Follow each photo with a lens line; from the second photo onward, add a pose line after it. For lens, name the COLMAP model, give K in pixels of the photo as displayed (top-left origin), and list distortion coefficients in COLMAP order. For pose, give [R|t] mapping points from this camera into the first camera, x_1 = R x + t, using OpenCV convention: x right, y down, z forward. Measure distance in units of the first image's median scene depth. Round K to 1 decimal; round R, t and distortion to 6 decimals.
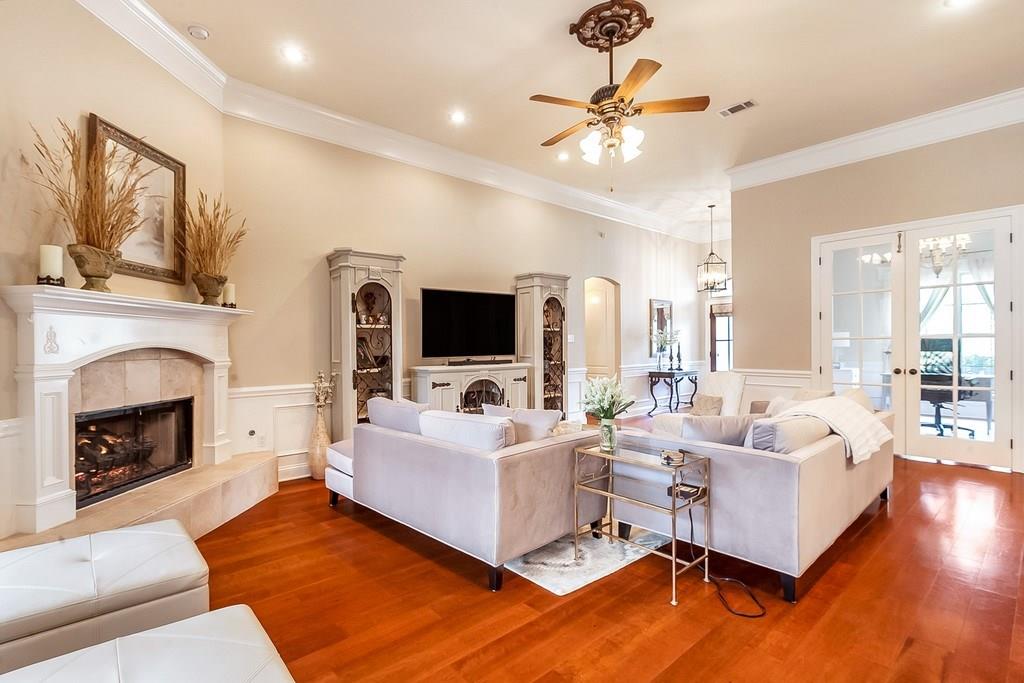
lens RADIAL K [[472.1, 0, 497.0], [0, 472.1, 344.3], [0, 0, 1]] dist [-0.000574, 0.000013]
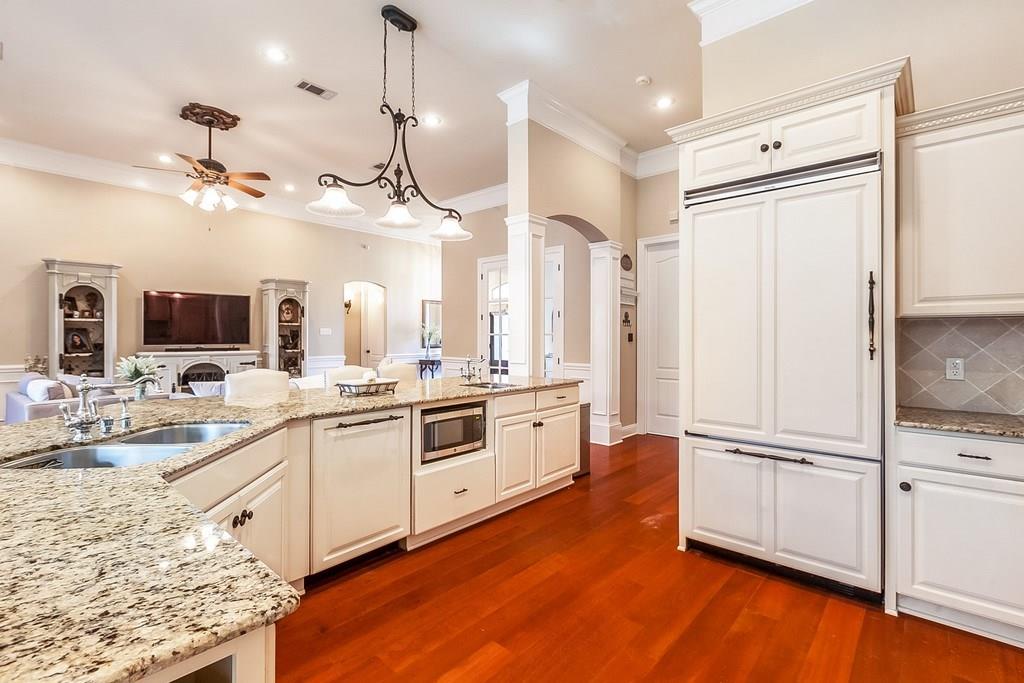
lens RADIAL K [[470.6, 0, 512.0], [0, 470.6, 341.5], [0, 0, 1]] dist [-0.002177, -0.000201]
pose [[0.989562, 0.010513, 0.143726, 0.626355], [-0.011926, 0.999889, 0.008971, -0.004459], [-0.143615, -0.010592, 0.989577, -0.378095]]
